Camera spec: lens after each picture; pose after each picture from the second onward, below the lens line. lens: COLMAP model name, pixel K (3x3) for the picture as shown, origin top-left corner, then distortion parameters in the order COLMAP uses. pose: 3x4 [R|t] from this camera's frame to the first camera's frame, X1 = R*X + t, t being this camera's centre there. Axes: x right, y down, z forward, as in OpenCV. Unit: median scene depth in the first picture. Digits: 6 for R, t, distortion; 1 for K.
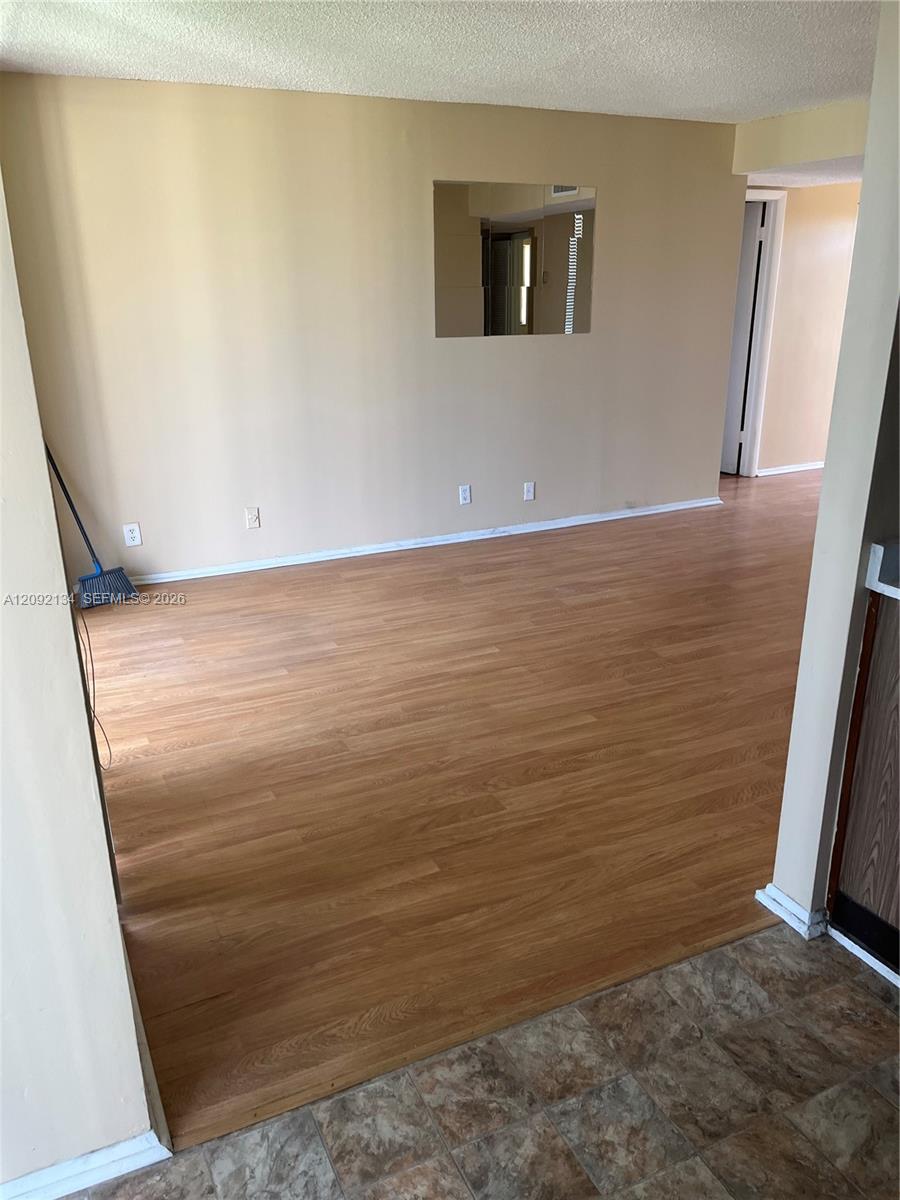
lens RADIAL K [[905.3, 0, 450.0], [0, 905.3, 600.0], [0, 0, 1]] dist [0.149662, -0.192203]
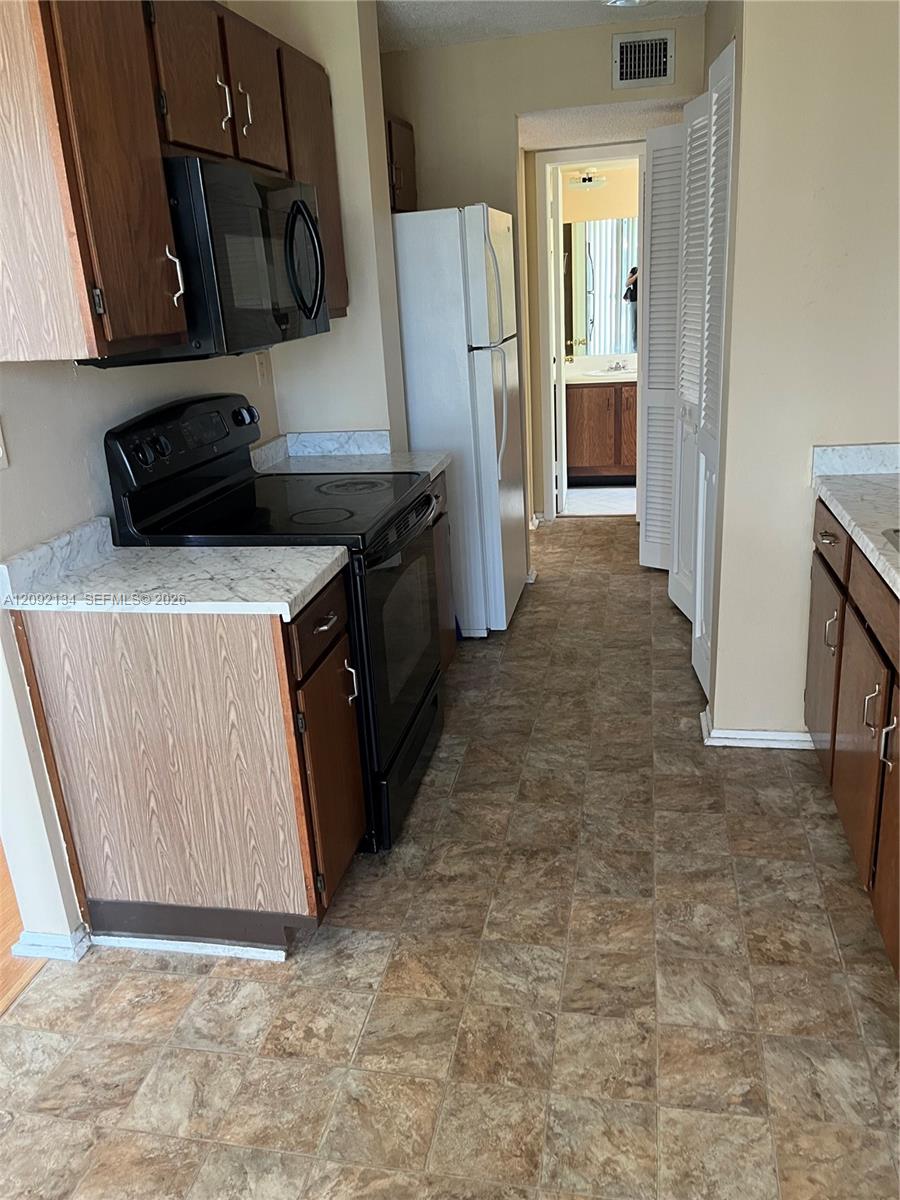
lens RADIAL K [[930.2, 0, 453.3], [0, 930.2, 630.8], [0, 0, 1]] dist [0.095137, -0.177664]
pose [[0.594029, -0.321225, 0.737526, -0.388042], [0.307701, 0.937826, 0.160631, -0.106078], [-0.743270, 0.131518, 0.655937, 0.358291]]
